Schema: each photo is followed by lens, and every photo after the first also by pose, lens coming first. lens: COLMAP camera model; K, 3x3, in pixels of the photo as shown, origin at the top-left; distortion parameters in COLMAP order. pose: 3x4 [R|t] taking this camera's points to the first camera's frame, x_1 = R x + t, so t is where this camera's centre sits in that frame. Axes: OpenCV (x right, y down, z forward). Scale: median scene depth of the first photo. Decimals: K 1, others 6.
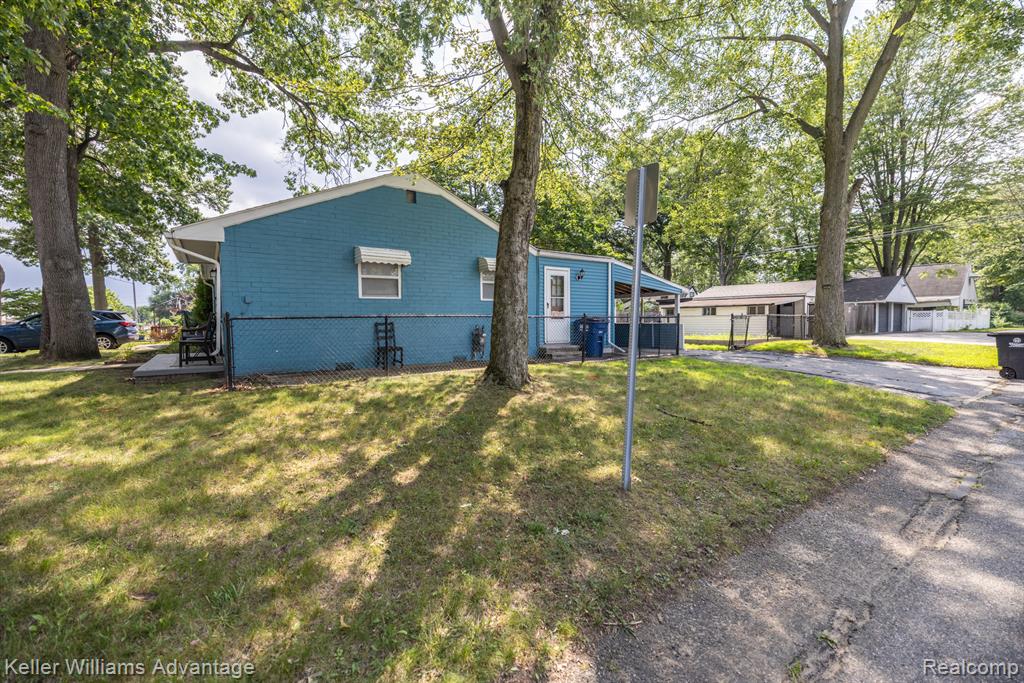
lens RADIAL K [[425.9, 0, 515.4], [0, 425.9, 340.5], [0, 0, 1]] dist [0.000417, -0.000537]
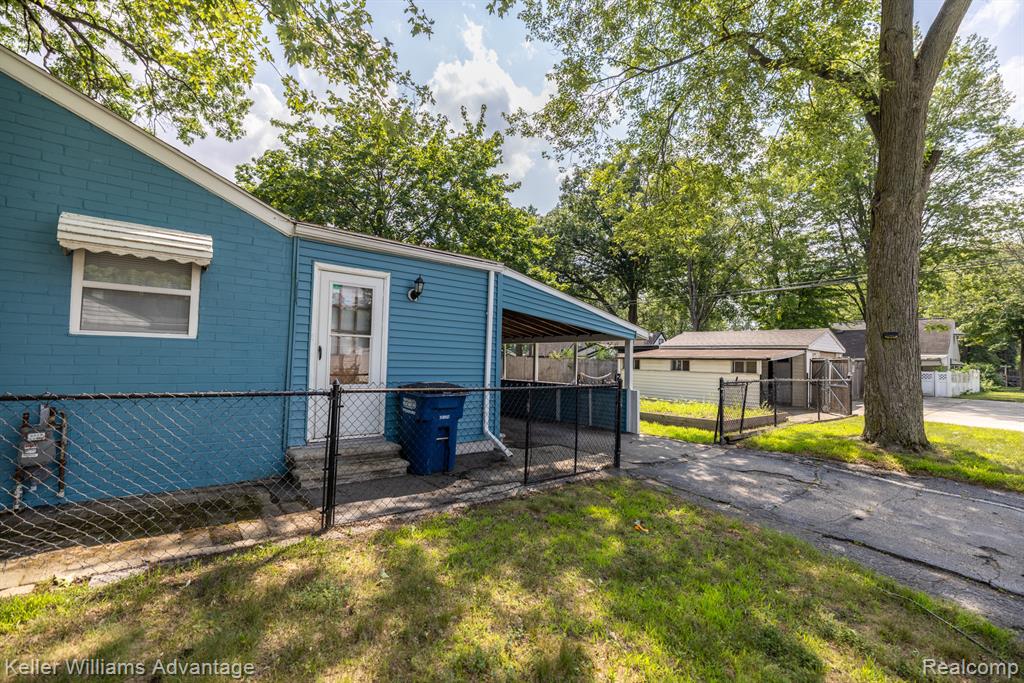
lens RADIAL K [[476.9, 0, 508.8], [0, 476.9, 341.6], [0, 0, 1]] dist [-0.011989, 0.000021]
pose [[0.995875, 0.040416, 0.081235, 0.087901], [-0.032773, 0.995097, -0.093320, -0.021027], [-0.084608, 0.090272, 0.992317, 0.196335]]
